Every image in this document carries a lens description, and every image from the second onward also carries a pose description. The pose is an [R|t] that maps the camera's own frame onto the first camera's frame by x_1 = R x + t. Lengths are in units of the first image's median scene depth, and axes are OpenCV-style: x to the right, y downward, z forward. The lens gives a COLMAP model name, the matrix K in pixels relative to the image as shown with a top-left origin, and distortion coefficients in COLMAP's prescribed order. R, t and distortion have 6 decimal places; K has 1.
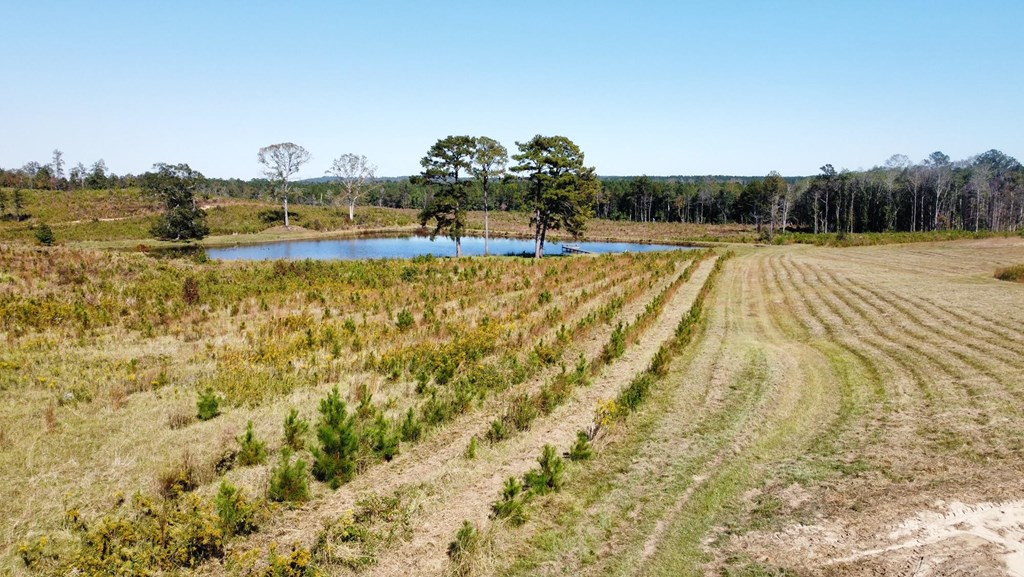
lens RADIAL K [[772.5, 0, 505.9], [0, 772.5, 286.5], [0, 0, 1]] dist [0.001020, -0.002195]
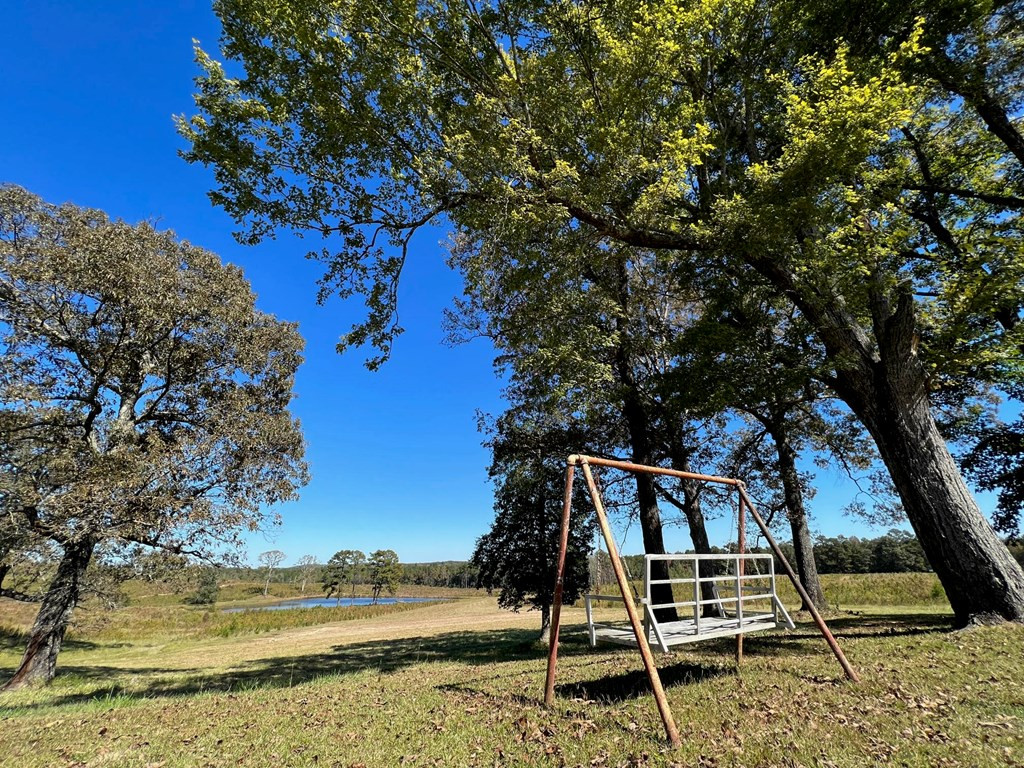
lens RADIAL K [[410.5, 0, 510.4], [0, 410.5, 386.1], [0, 0, 1]] dist [0.000834, 0.000408]
pose [[0.981895, 0.059659, 0.179786, 0.111168], [0.041914, 0.857157, -0.513346, 0.028300], [-0.184731, 0.511588, 0.839138, -0.267106]]
